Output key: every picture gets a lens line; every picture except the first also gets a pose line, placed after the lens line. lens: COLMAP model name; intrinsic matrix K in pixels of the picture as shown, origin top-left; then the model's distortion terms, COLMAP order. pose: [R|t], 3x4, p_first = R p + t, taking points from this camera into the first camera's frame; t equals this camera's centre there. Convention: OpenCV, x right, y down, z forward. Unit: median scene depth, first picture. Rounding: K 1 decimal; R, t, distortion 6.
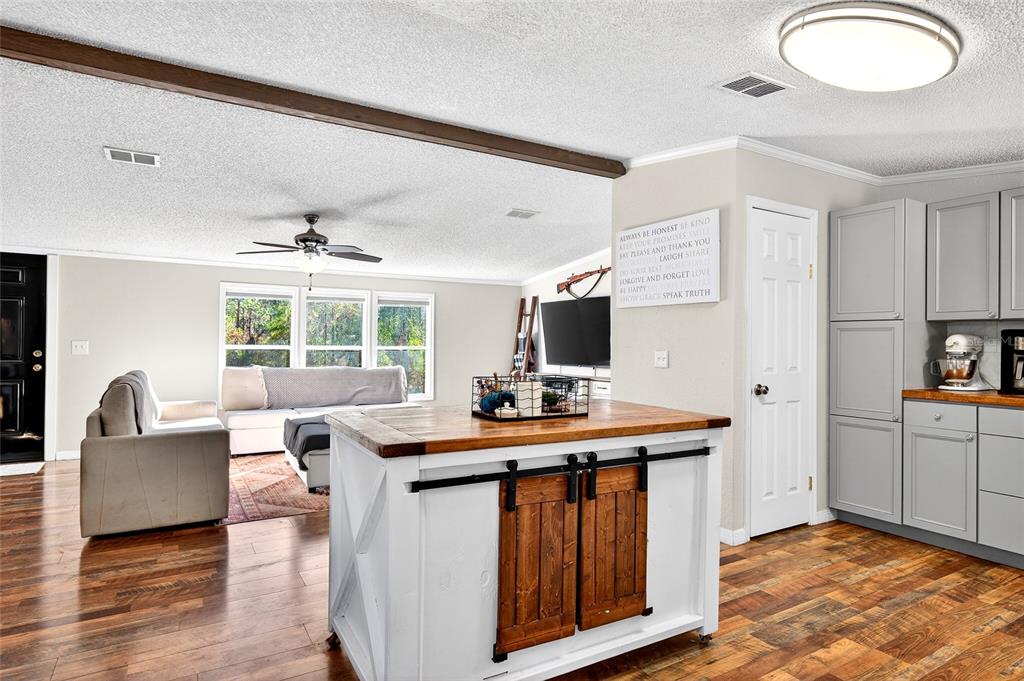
lens RADIAL K [[569.3, 0, 511.8], [0, 569.3, 339.6], [0, 0, 1]] dist [-0.034039, -0.003281]
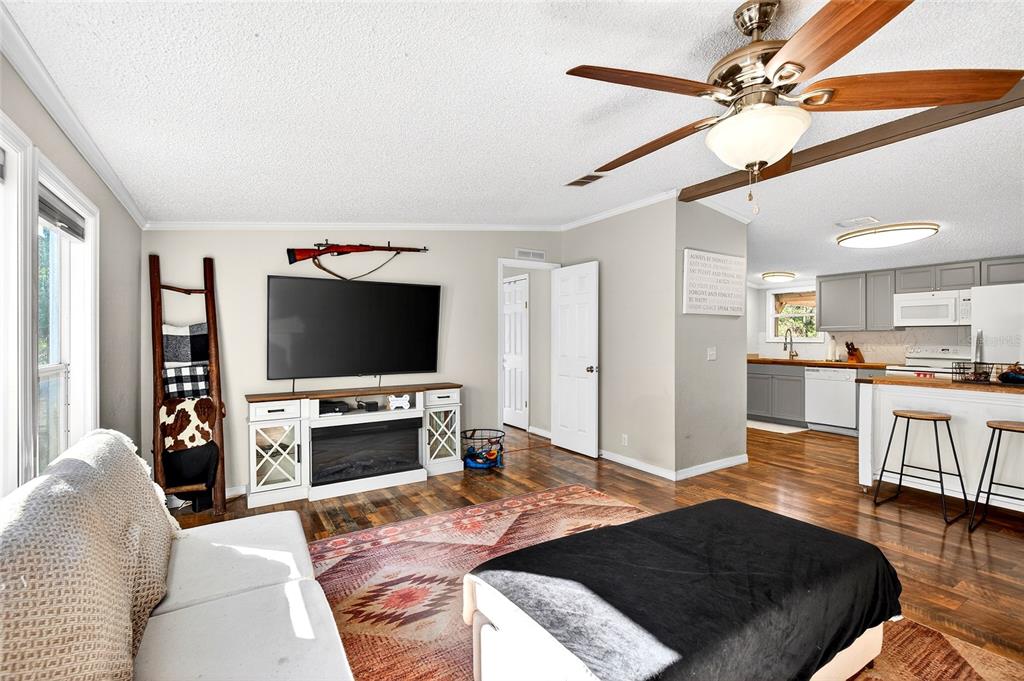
lens RADIAL K [[460.7, 0, 513.1], [0, 460.7, 343.1], [0, 0, 1]] dist [-0.000444, -0.001567]
pose [[-0.022154, -0.015210, 0.999639, -0.425640], [-0.005016, 0.999873, 0.015103, -0.003156], [-0.999742, -0.004680, -0.022227, 0.768695]]
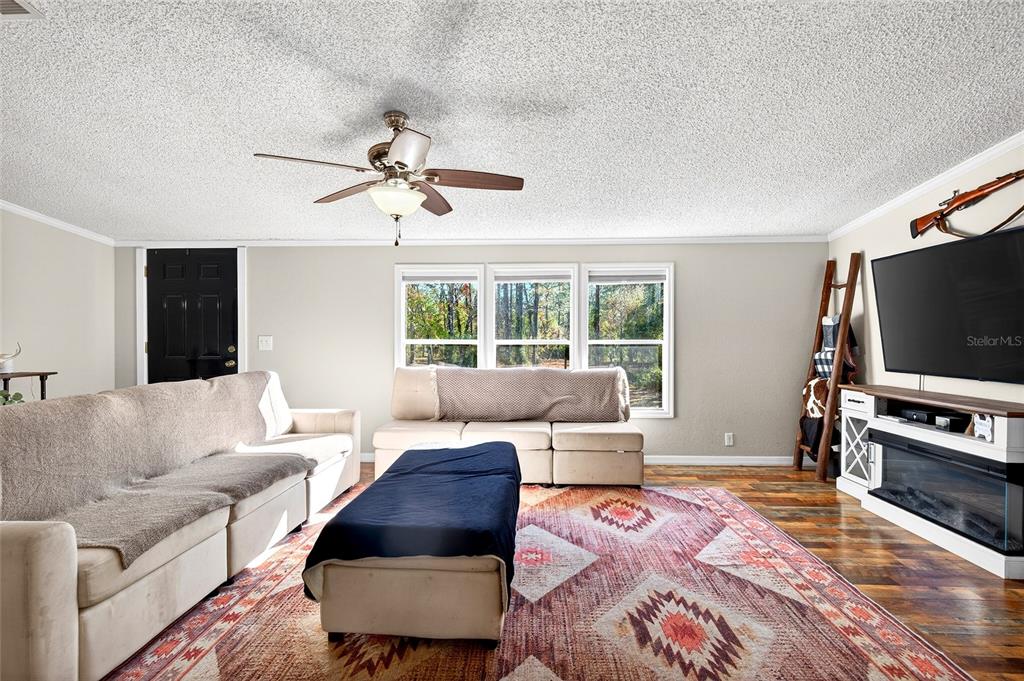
lens RADIAL K [[460.7, 0, 510.2], [0, 460.7, 339.5], [0, 0, 1]] dist [-0.000444, -0.001567]
pose [[0.836576, -0.004883, -0.547830, 0.001891], [0.011625, 0.999893, 0.008840, 0.004894], [0.547728, -0.013764, 0.836543, 0.440273]]
